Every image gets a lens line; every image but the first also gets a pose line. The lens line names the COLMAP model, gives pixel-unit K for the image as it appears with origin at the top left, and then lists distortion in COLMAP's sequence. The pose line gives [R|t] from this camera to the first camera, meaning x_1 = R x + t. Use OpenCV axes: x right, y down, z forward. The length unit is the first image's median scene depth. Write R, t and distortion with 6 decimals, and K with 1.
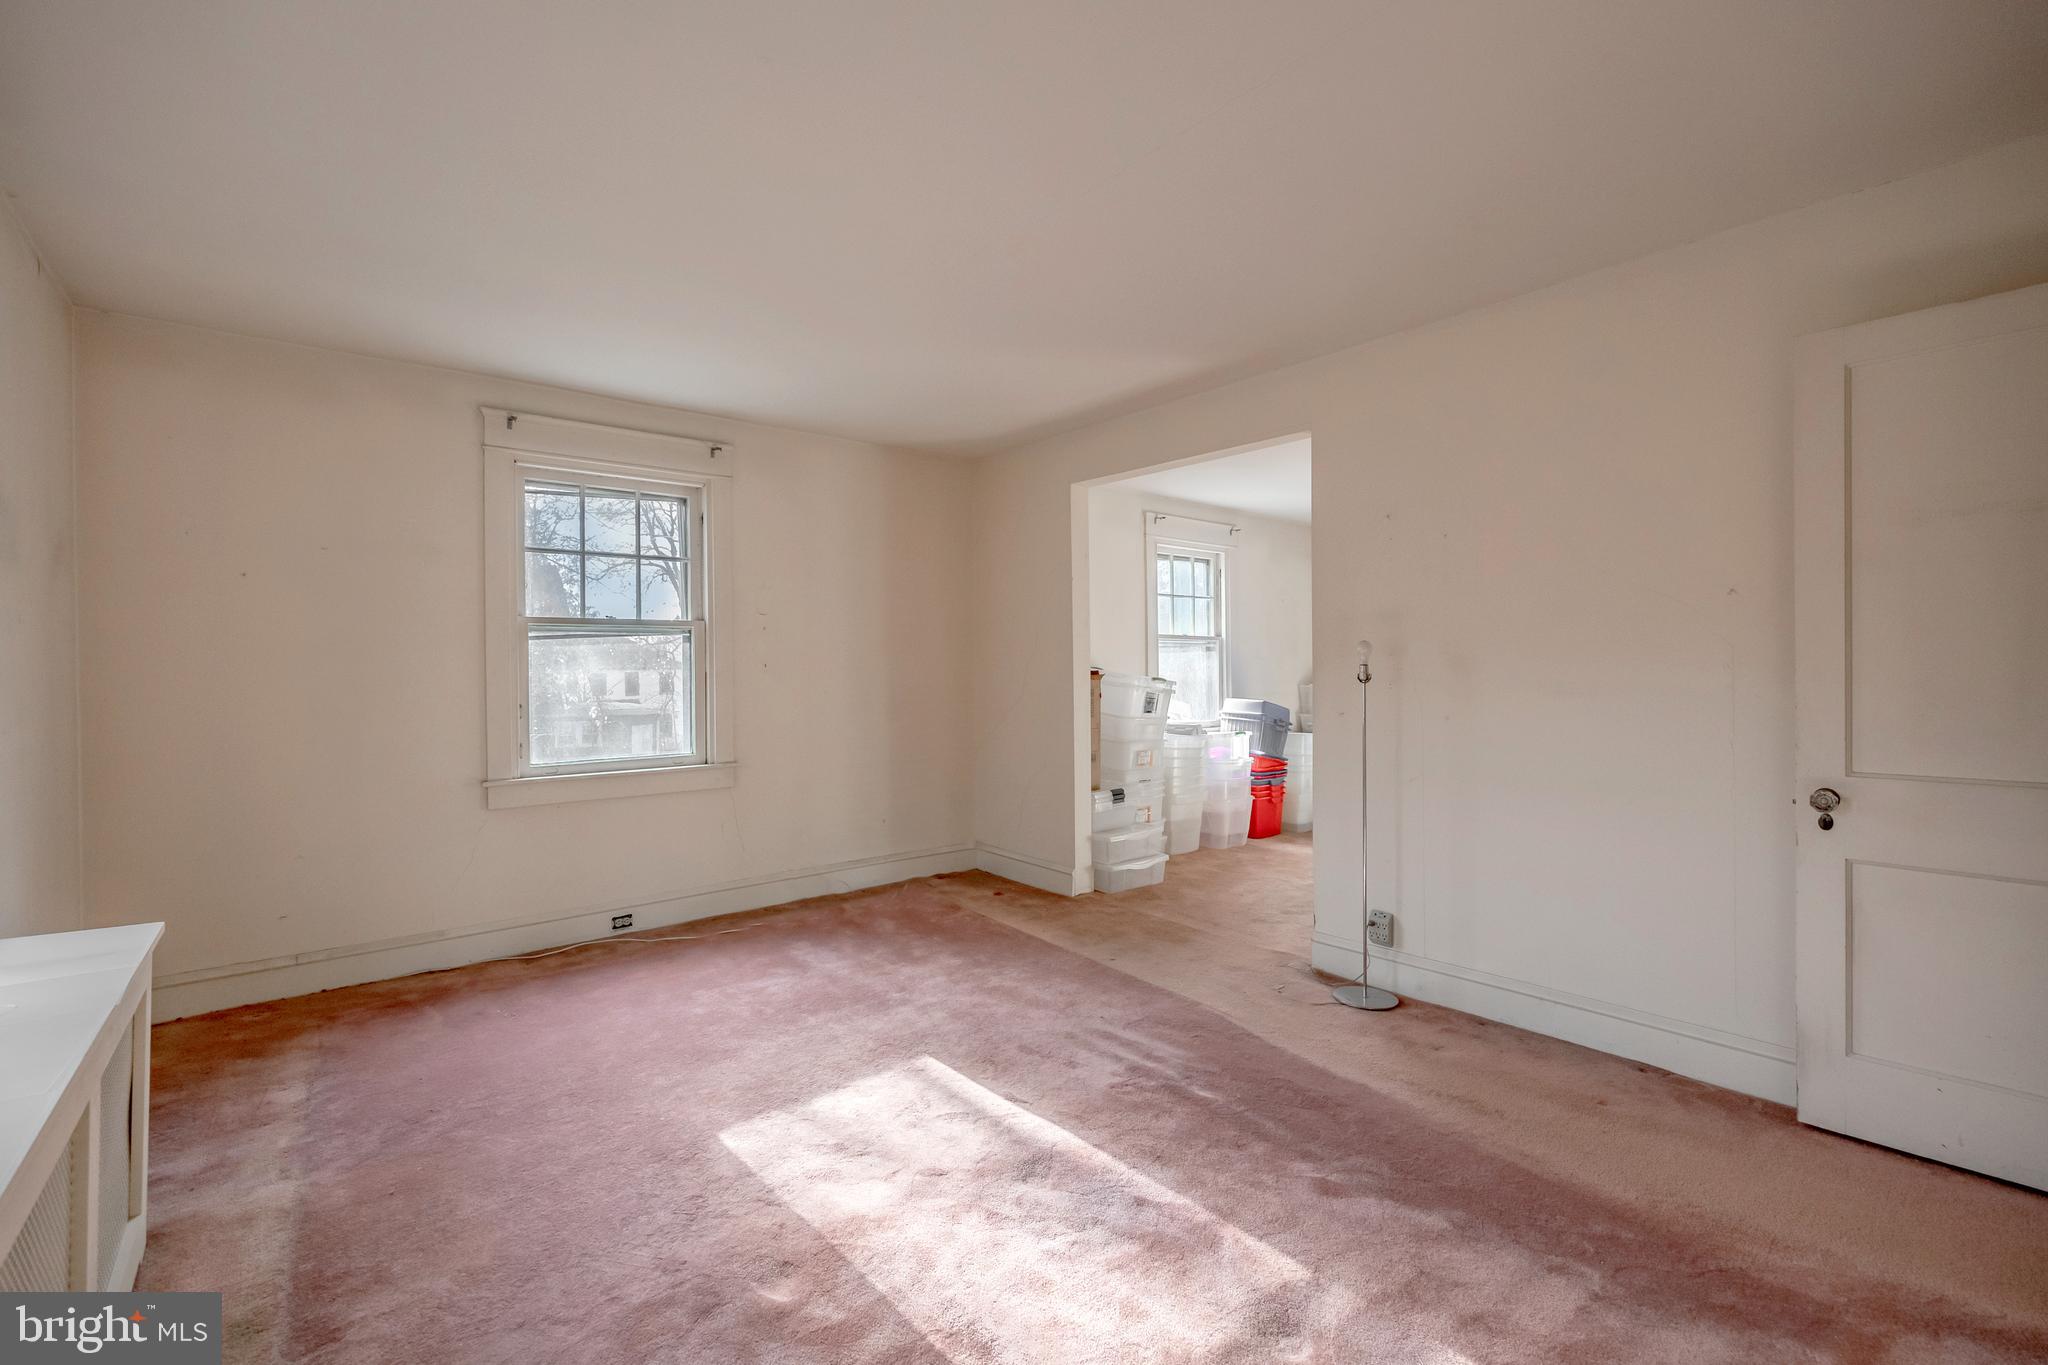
lens RADIAL K [[923.1, 0, 969.7], [0, 923.1, 650.0], [0, 0, 1]] dist [0.010705, 0.000038]
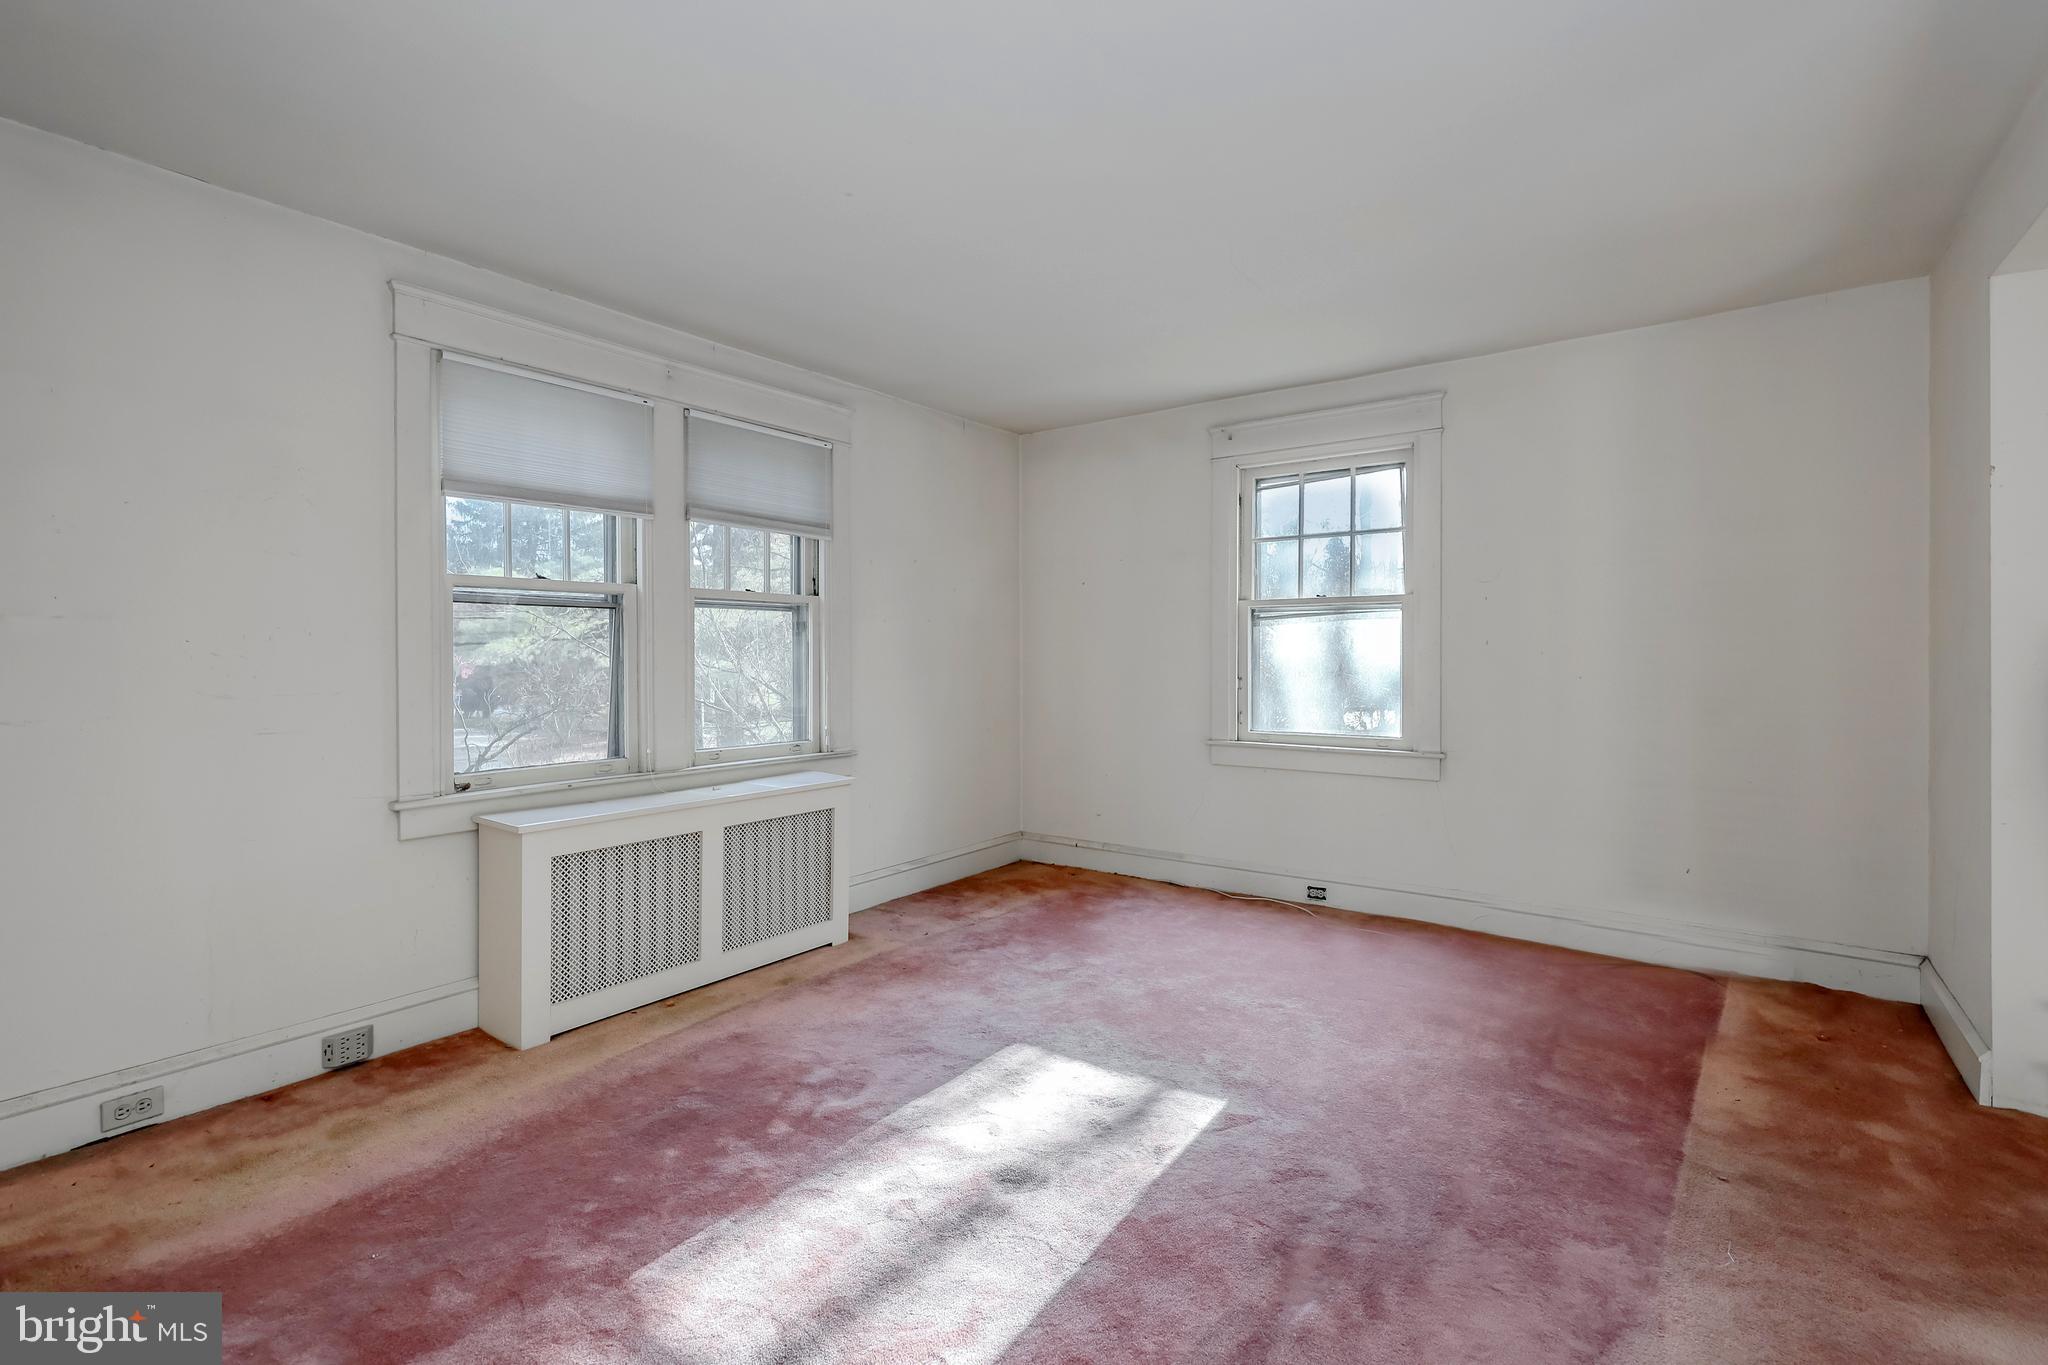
lens RADIAL K [[931.0, 0, 1024.1], [0, 931.0, 643.2], [0, 0, 1]] dist [-0.000611, -0.000118]
pose [[0.244175, -0.002294, -0.969729, 0.542224], [0.022789, 0.999735, 0.003374, 0.005654], [0.969463, -0.022923, 0.244162, 0.434640]]
